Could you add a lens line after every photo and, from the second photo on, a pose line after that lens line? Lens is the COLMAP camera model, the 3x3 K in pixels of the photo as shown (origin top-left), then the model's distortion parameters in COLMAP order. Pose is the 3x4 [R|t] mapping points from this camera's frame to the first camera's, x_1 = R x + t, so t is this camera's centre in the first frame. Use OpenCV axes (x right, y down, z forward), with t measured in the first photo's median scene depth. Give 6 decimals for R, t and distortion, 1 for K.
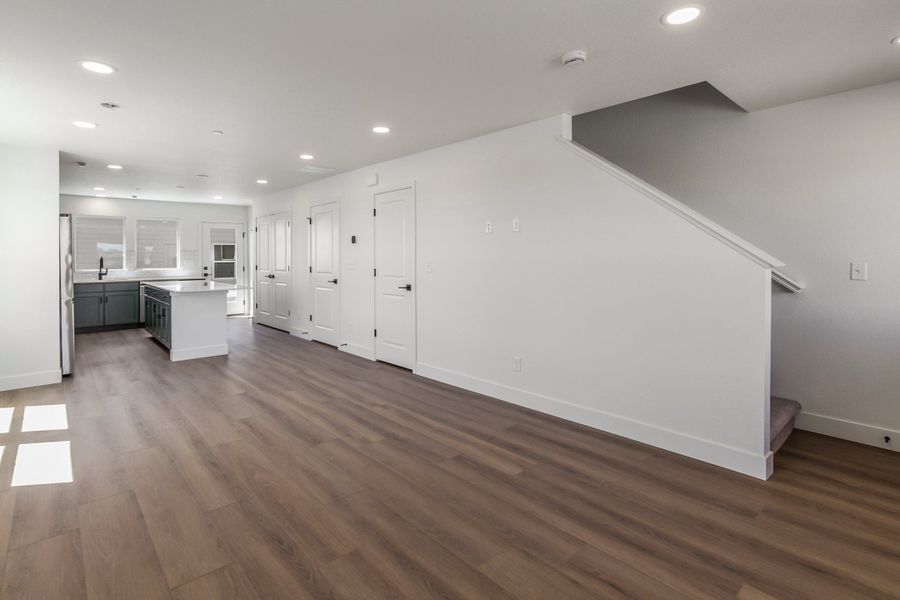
lens RADIAL K [[451.0, 0, 455.7], [0, 451.0, 256.1], [0, 0, 1]] dist [-0.022915, 0.006183]
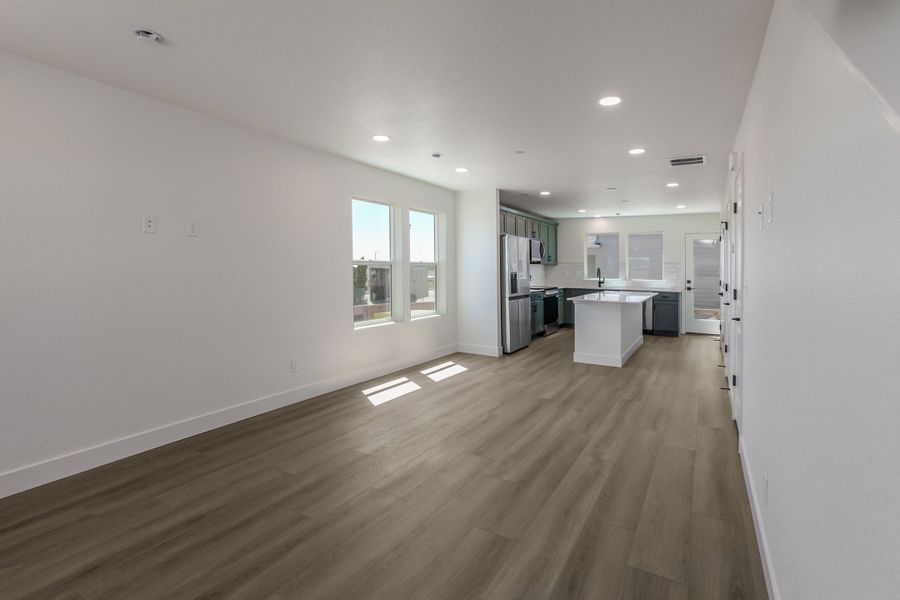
lens RADIAL K [[451.0, 0, 456.2], [0, 451.0, 308.9], [0, 0, 1]] dist [-0.022915, 0.006183]
pose [[0.310120, 0.104002, -0.944991, 0.246262], [-0.018556, 0.994471, 0.103358, -0.006442], [0.950516, -0.014518, 0.310336, 0.260512]]
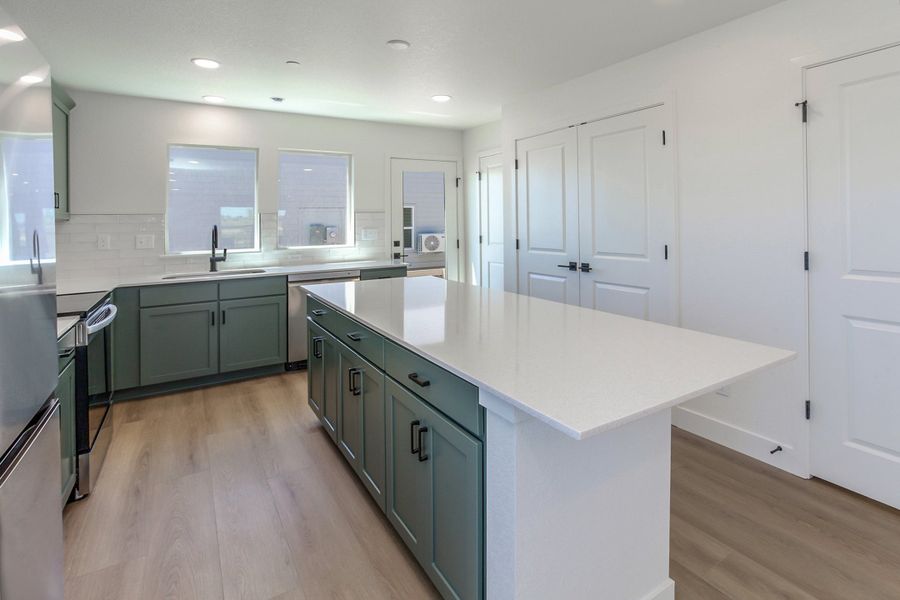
lens RADIAL K [[451.0, 0, 498.9], [0, 451.0, 215.5], [0, 0, 1]] dist [-0.022915, 0.006183]
pose [[0.991217, -0.012967, -0.131605, -0.423415], [0.011525, 0.999865, -0.011714, 0.000645], [0.131739, 0.010094, 0.991233, 0.557389]]
